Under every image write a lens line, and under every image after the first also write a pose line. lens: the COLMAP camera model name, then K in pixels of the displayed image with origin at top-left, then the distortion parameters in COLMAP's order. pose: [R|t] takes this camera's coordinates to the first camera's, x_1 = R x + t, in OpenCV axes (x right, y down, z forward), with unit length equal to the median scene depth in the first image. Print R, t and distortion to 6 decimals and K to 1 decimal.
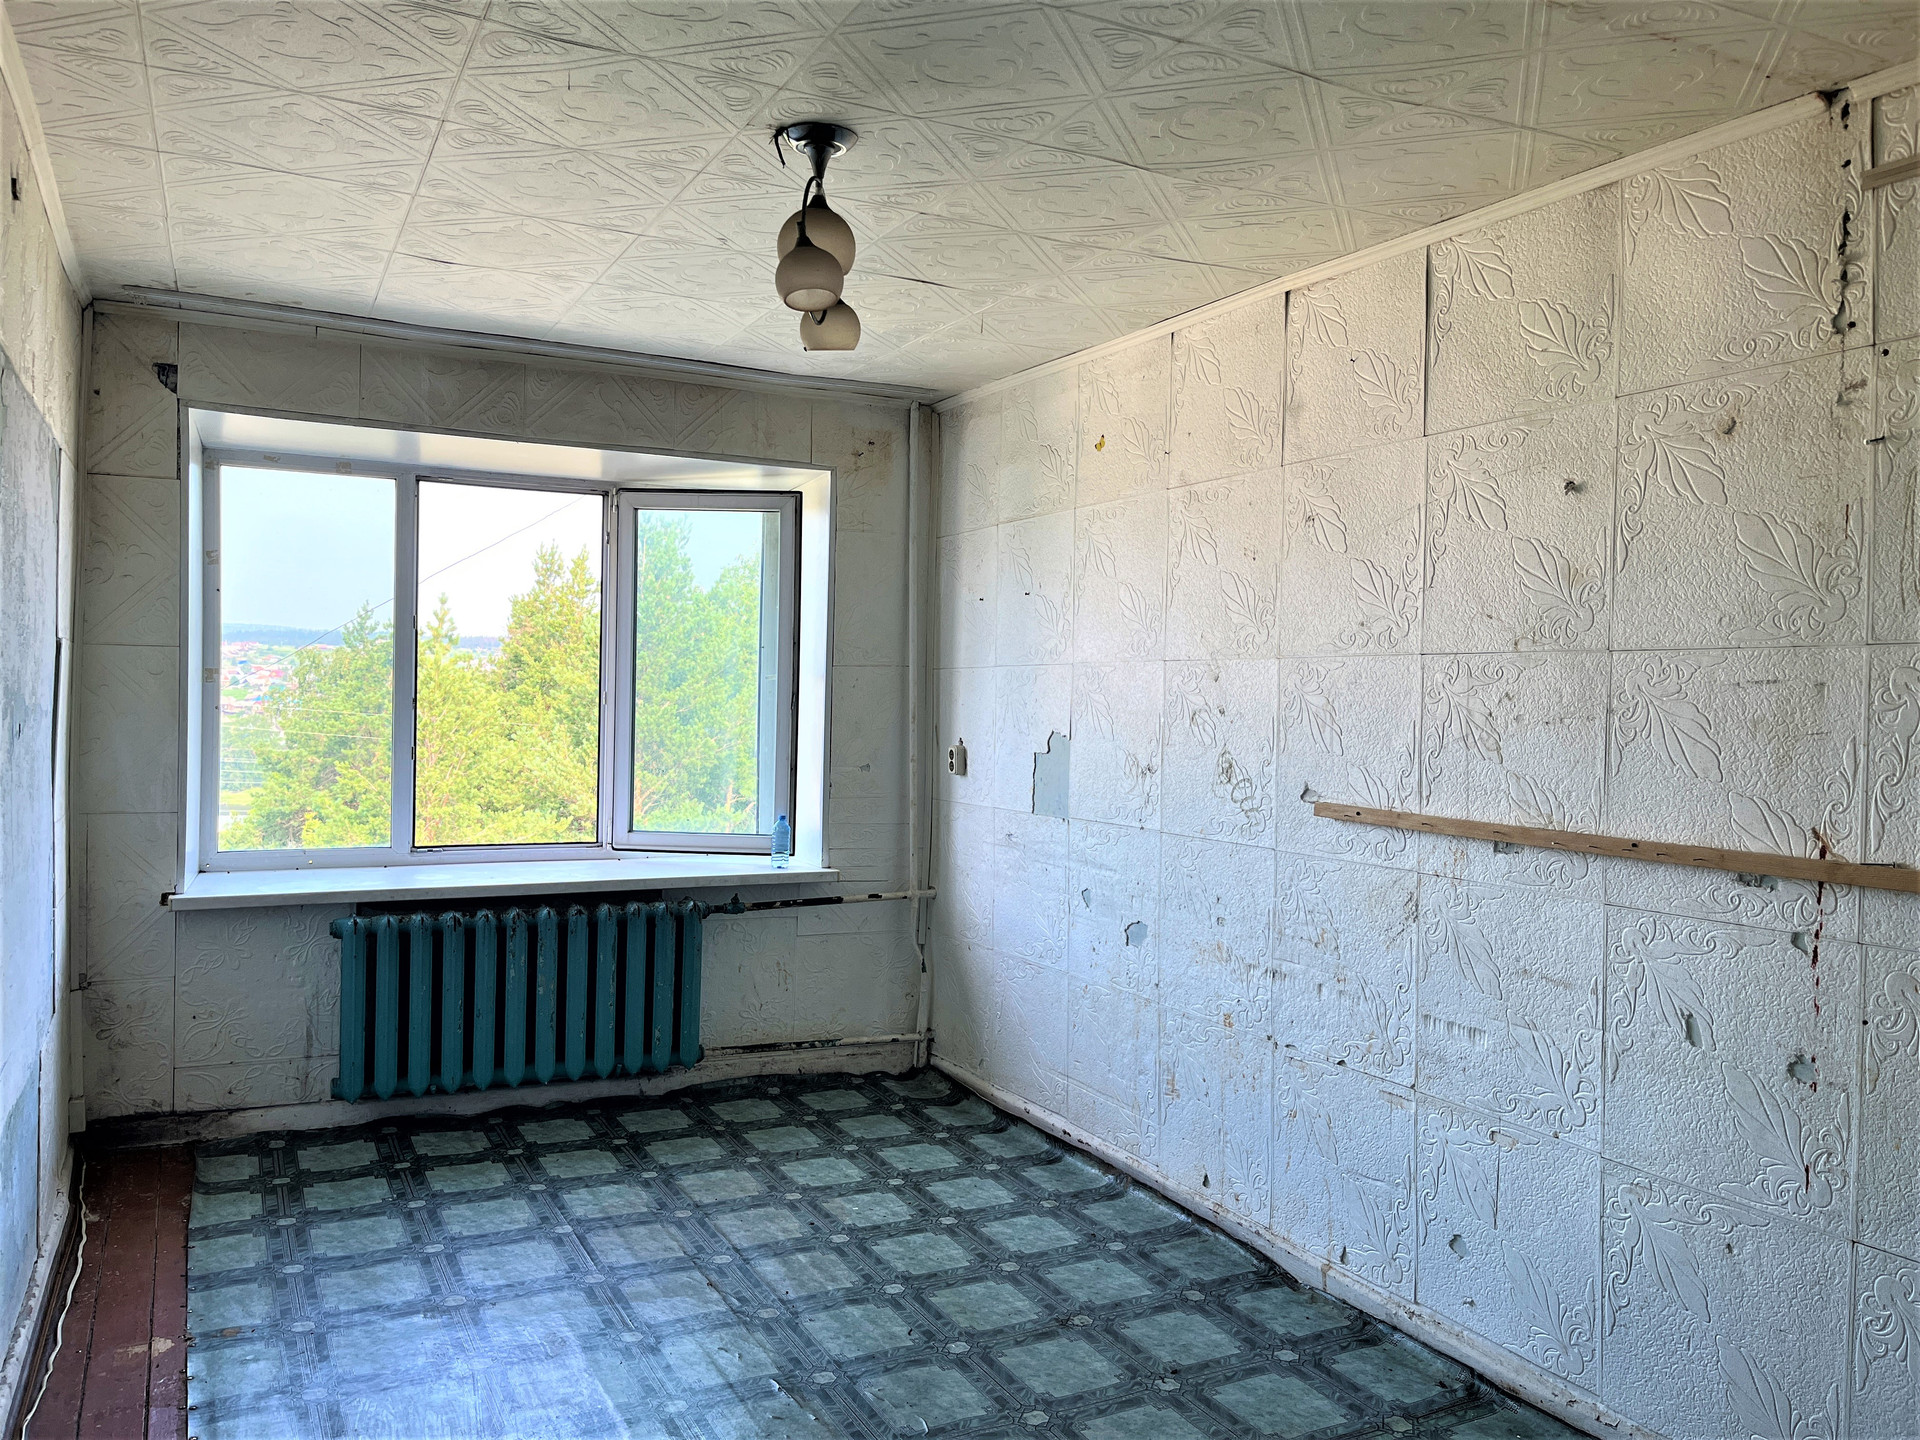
lens RADIAL K [[1459.6, 0, 960.6], [0, 1459.6, 714.5], [0, 0, 1]] dist [0.037546, -0.048973]
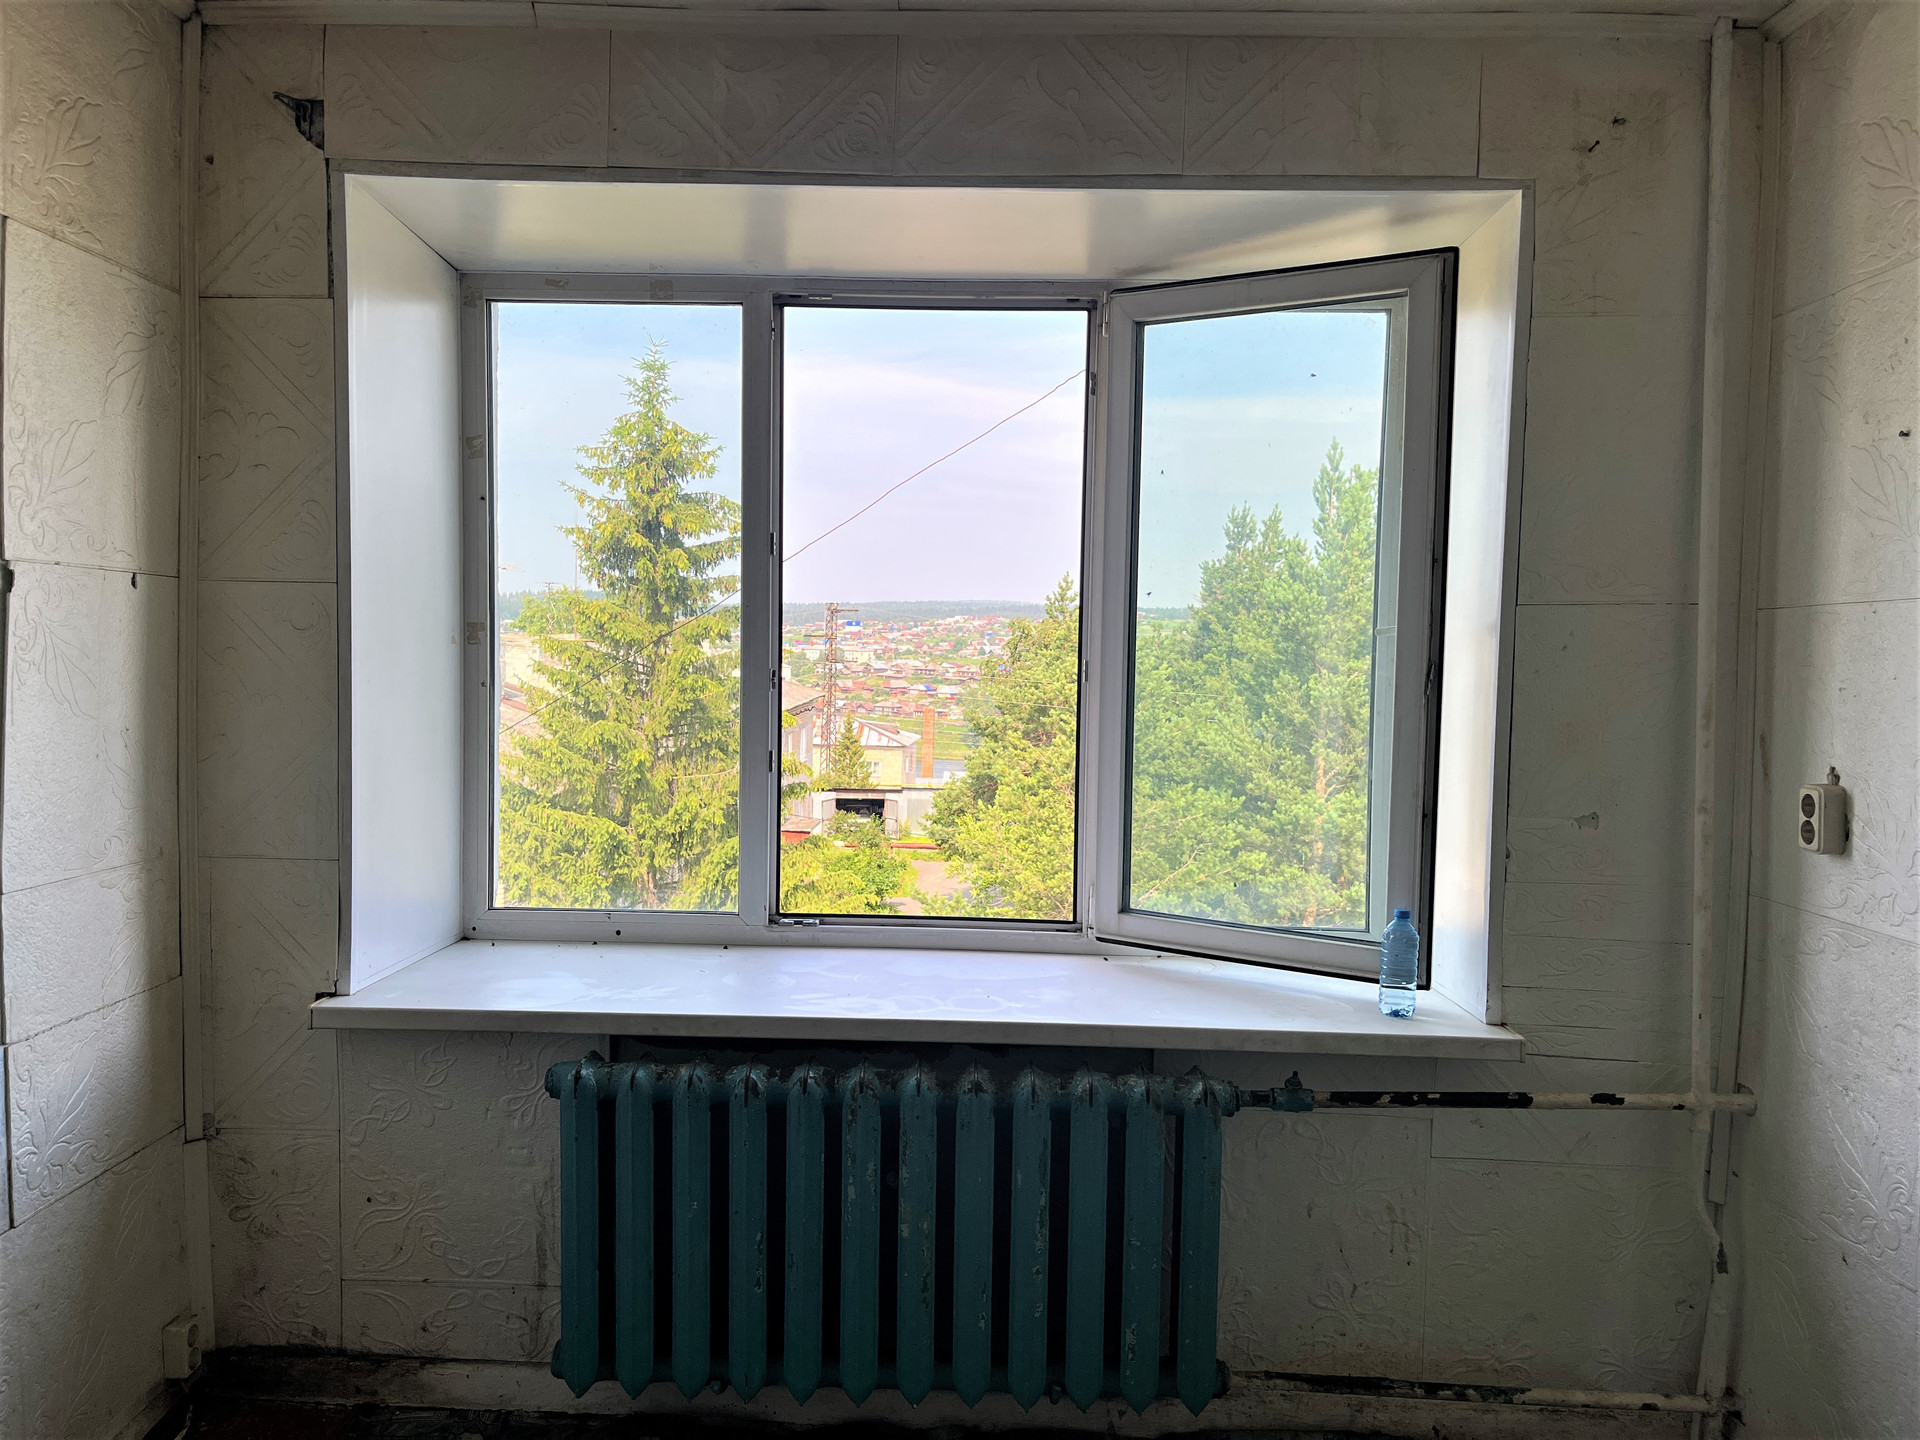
lens RADIAL K [[1459.6, 0, 952.5], [0, 1459.6, 718.2], [0, 0, 1]] dist [0.037546, -0.048973]
pose [[0.886832, 0.018511, -0.461721, -0.029811], [-0.007601, 0.999647, 0.025476, -0.007127], [0.462030, -0.019083, 0.886659, 0.493360]]
